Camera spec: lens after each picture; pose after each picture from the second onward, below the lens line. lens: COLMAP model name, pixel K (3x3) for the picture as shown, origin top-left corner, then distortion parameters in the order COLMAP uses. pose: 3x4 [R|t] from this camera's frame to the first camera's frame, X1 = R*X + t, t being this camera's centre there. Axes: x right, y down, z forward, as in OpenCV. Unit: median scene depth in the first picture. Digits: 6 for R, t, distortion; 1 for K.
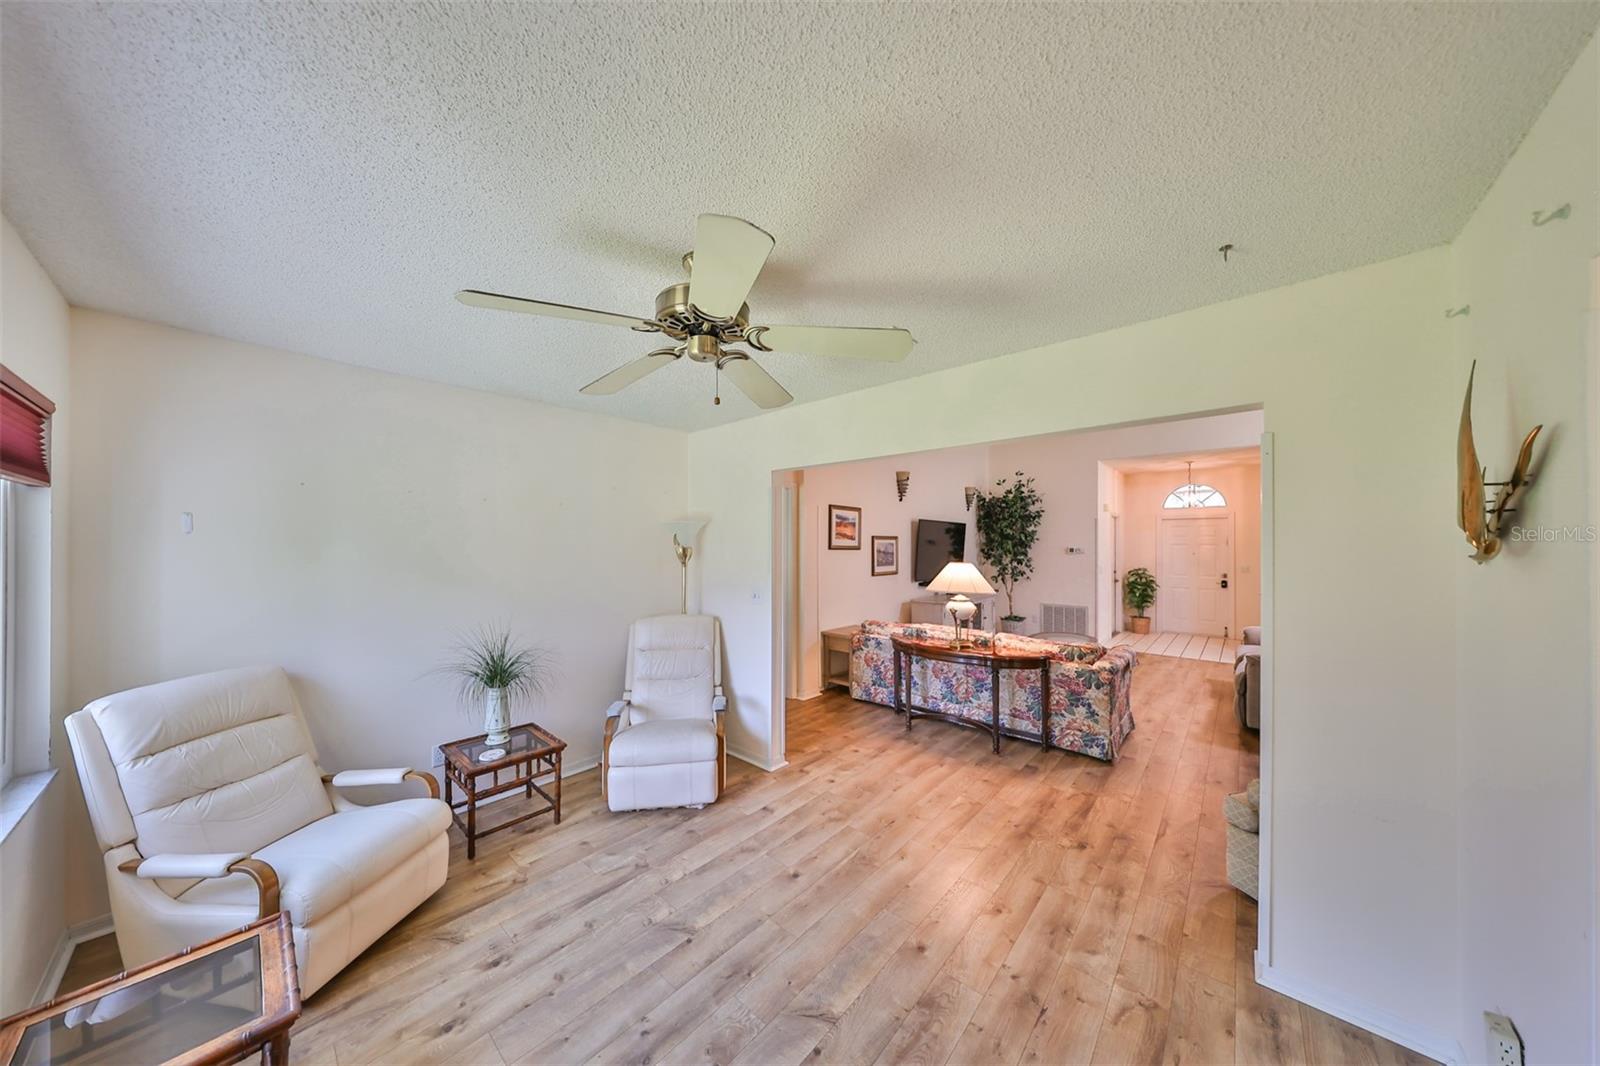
lens RADIAL K [[499.4, 0, 790.0], [0, 499.4, 546.4], [0, 0, 1]] dist [-0.001241, -0.000069]
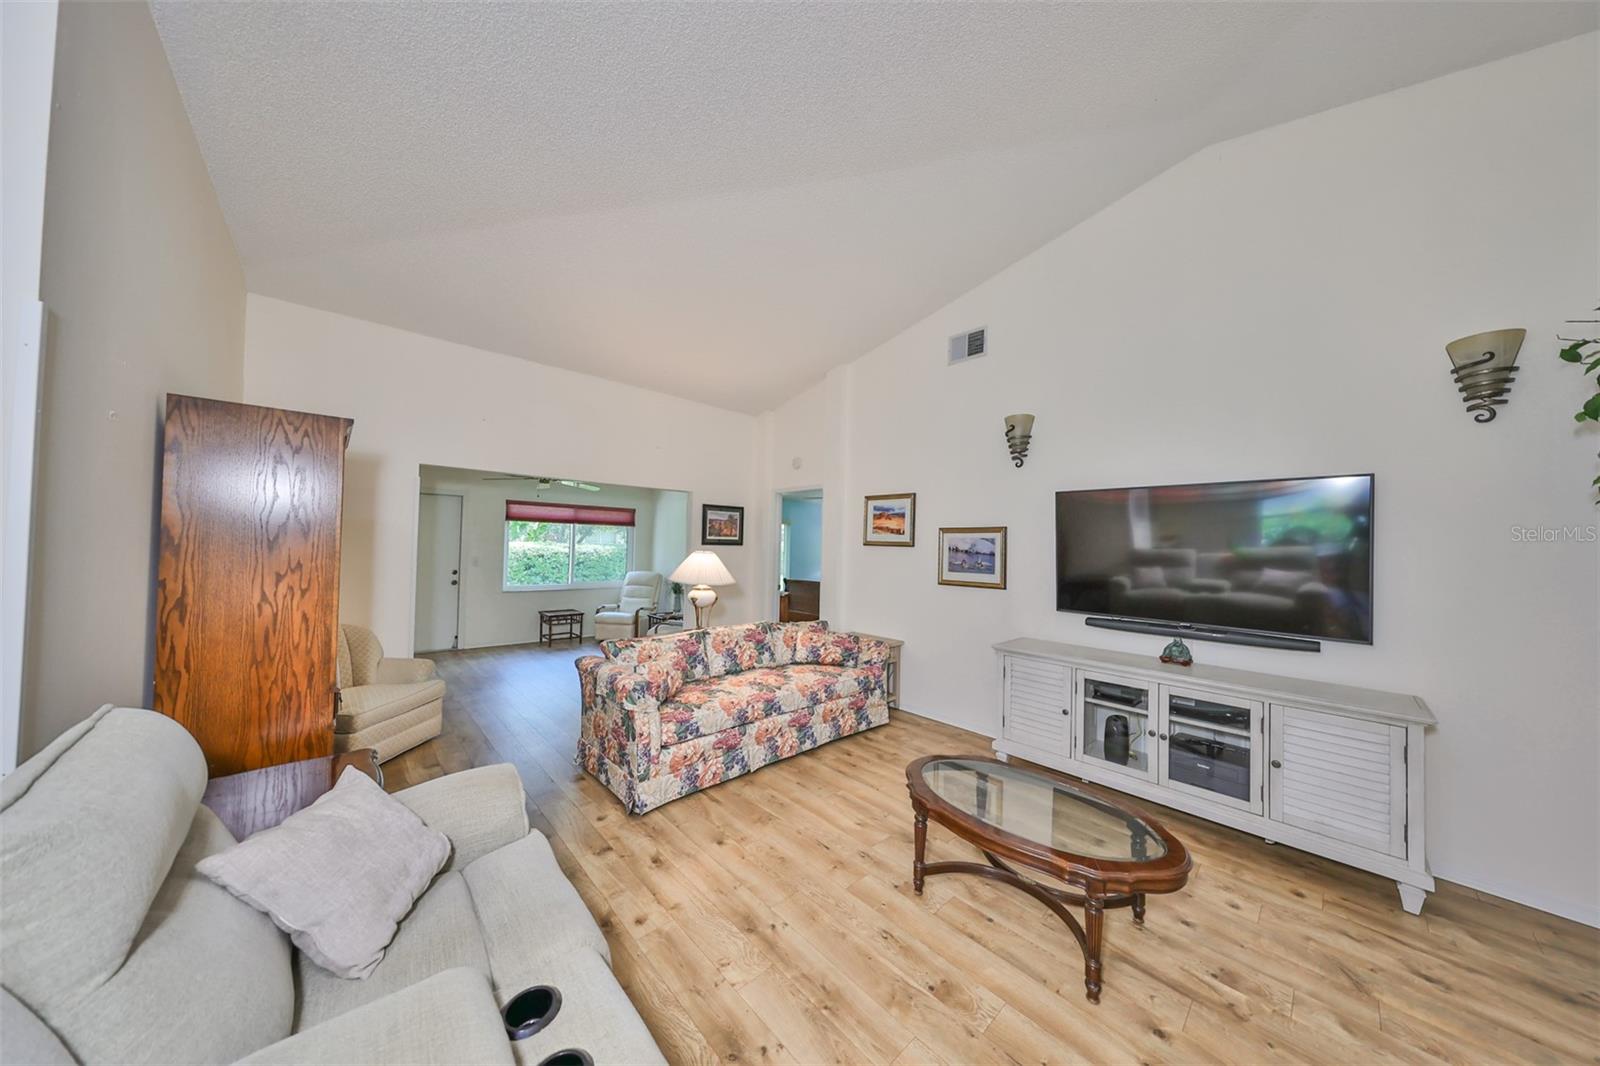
lens RADIAL K [[496.0, 0, 798.4], [0, 496.0, 531.8], [0, 0, 1]] dist [0.000962, 0.000068]
pose [[-0.083659, -0.034609, -0.995893, 1.259481], [-0.025979, 0.999133, -0.032540, 0.017916], [0.996156, 0.023150, -0.084485, 1.204223]]
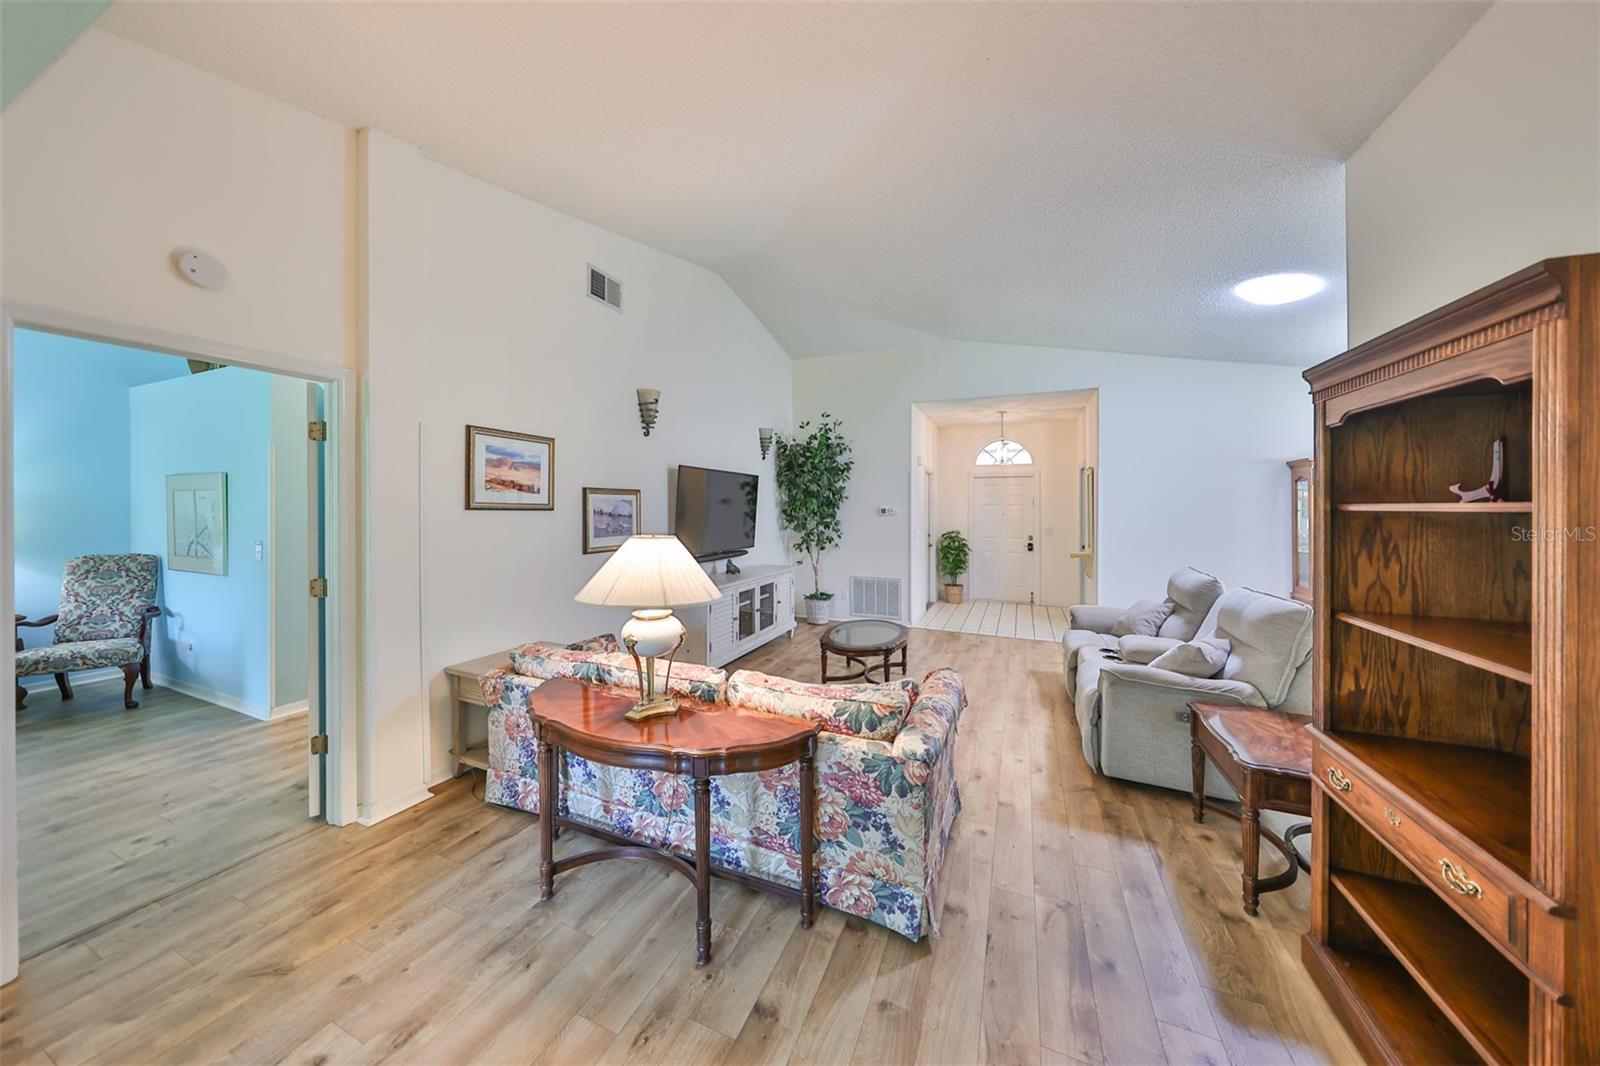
lens RADIAL K [[507.4, 0, 803.7], [0, 507.4, 508.9], [0, 0, 1]] dist [0.001186, -0.000053]
pose [[0.943995, -0.000460, 0.329958, 0.300199], [-0.000009, 0.999999, 0.001420, 0.005510], [-0.329959, -0.001343, 0.943994, 0.467327]]
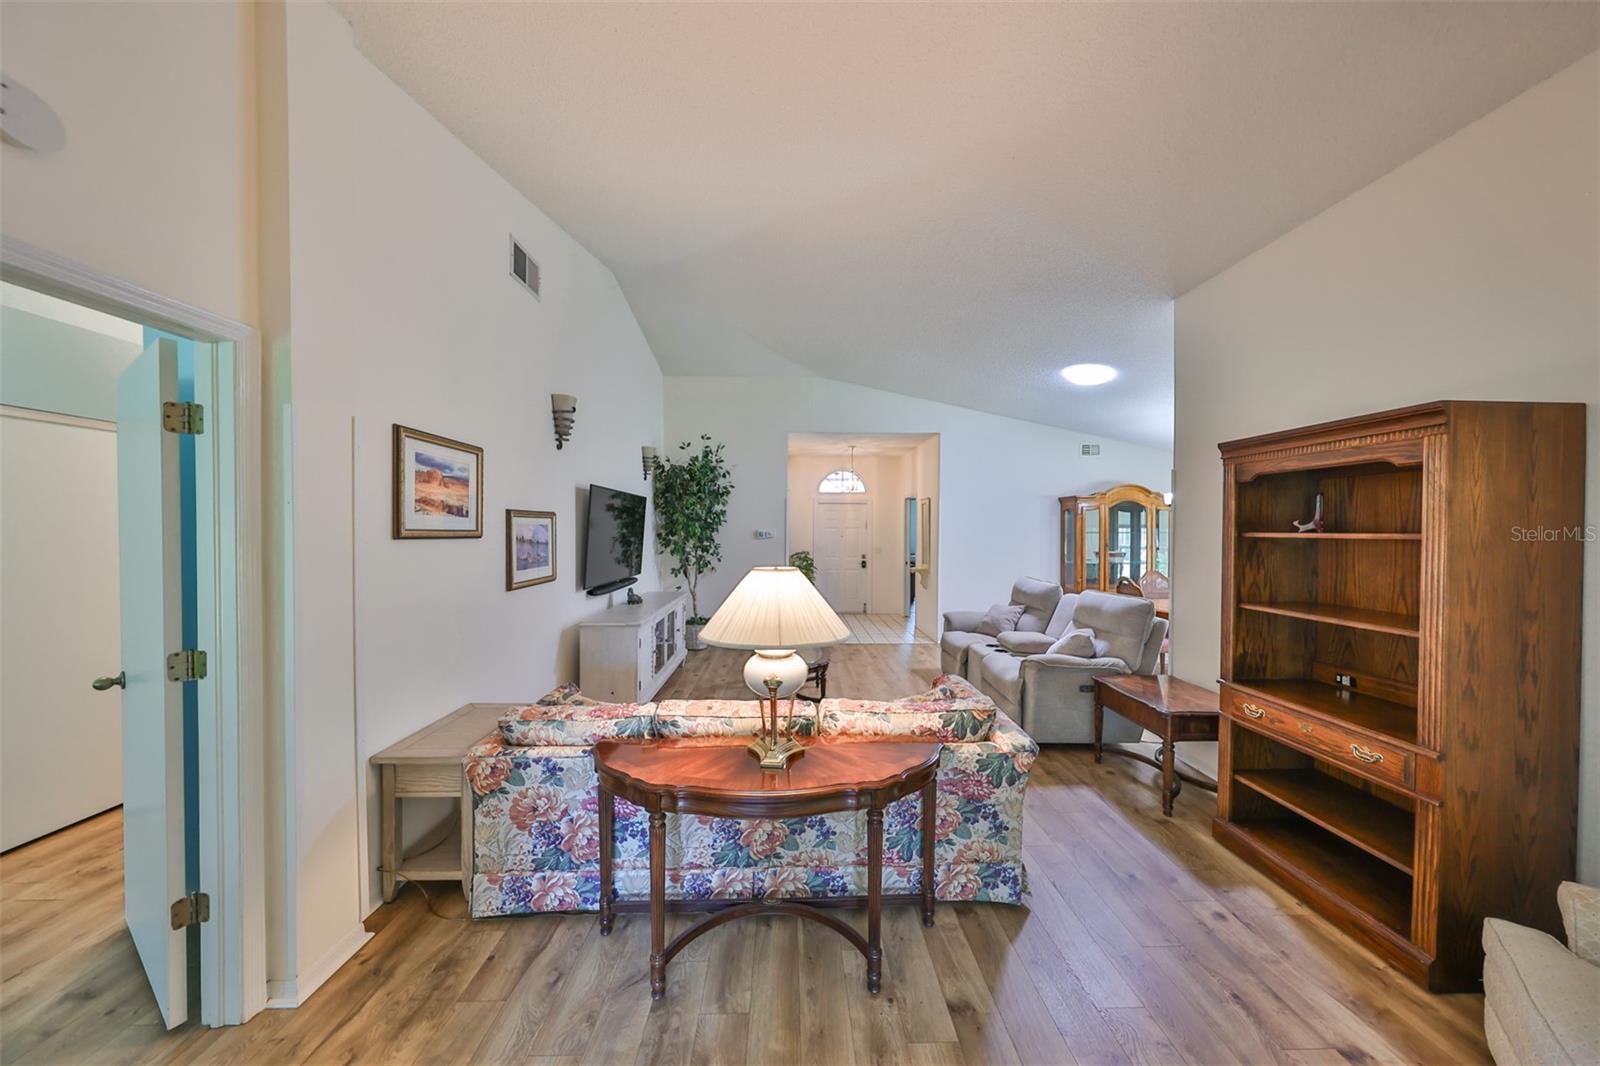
lens RADIAL K [[494.6, 0, 799.3], [0, 494.6, 535.6], [0, 0, 1]] dist [0.000257, 0.000045]
pose [[0.724047, -0.009166, 0.689689, 0.051068], [0.000323, 0.999916, 0.012950, -0.002153], [-0.689750, -0.009154, 0.723990, 0.628446]]
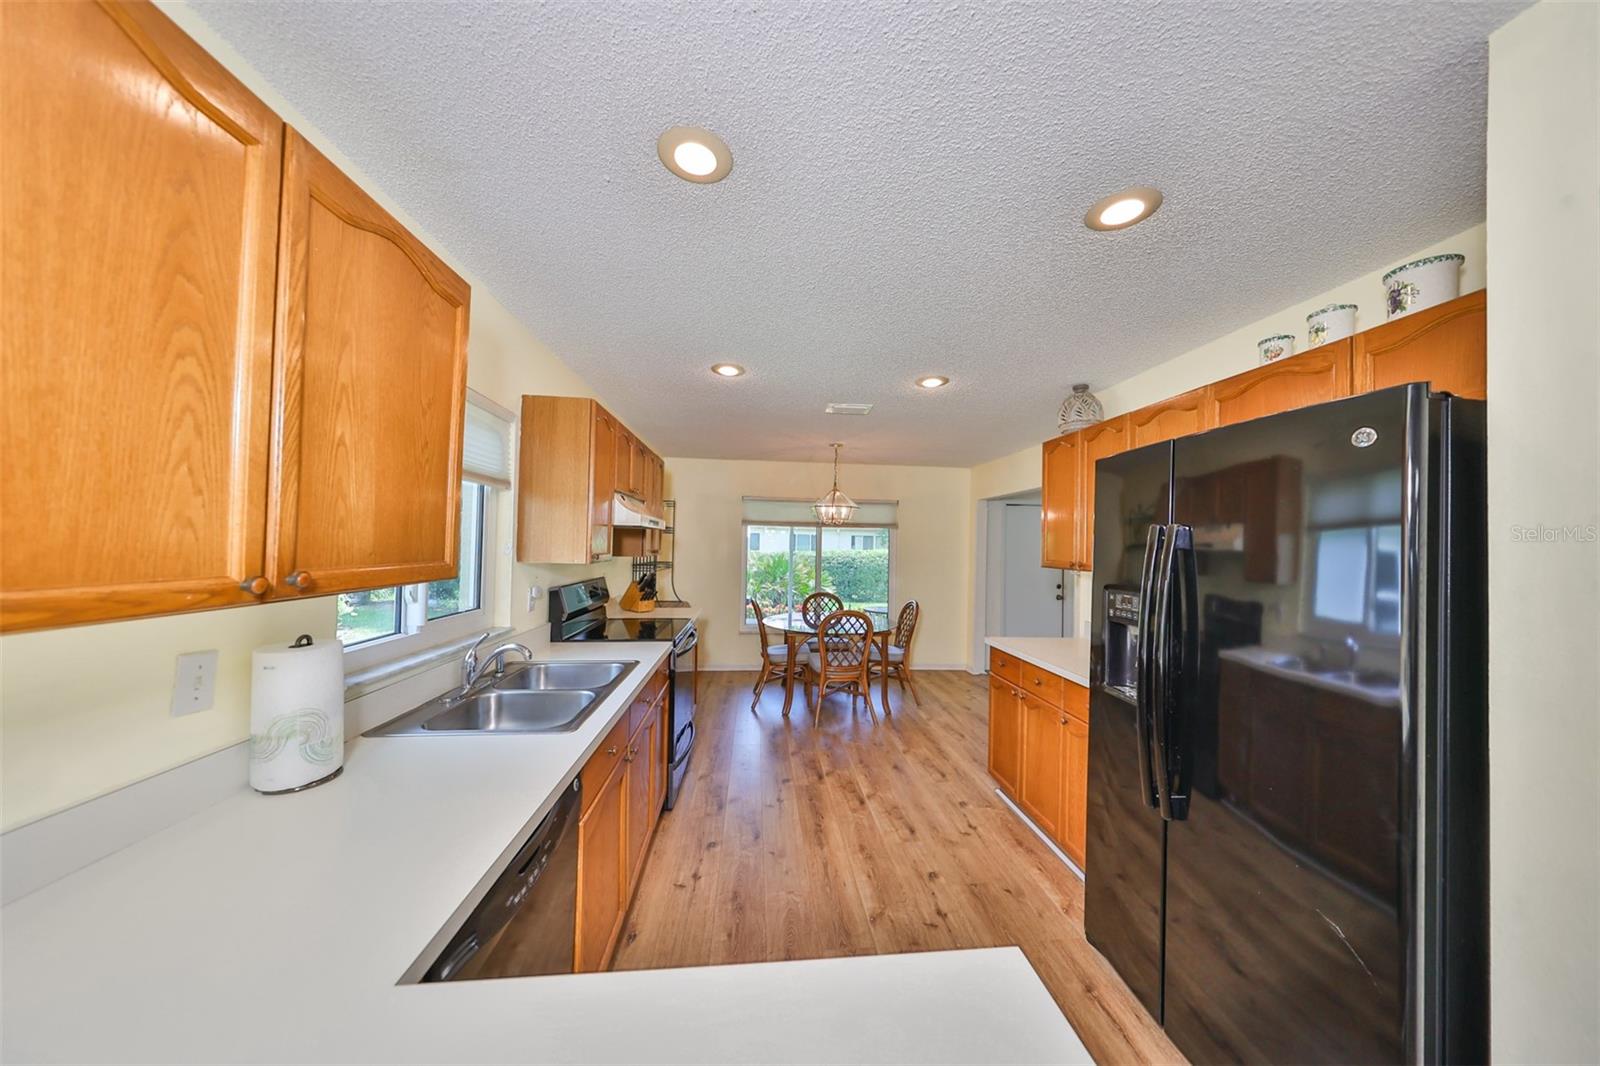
lens RADIAL K [[494.6, 0, 799.3], [0, 494.6, 535.6], [0, 0, 1]] dist [0.000257, 0.000045]
pose [[-0.674421, -0.032602, -0.737627, 1.400680], [-0.026351, 0.999451, -0.020081, 0.021947], [0.737877, 0.005894, -0.674910, 0.429793]]
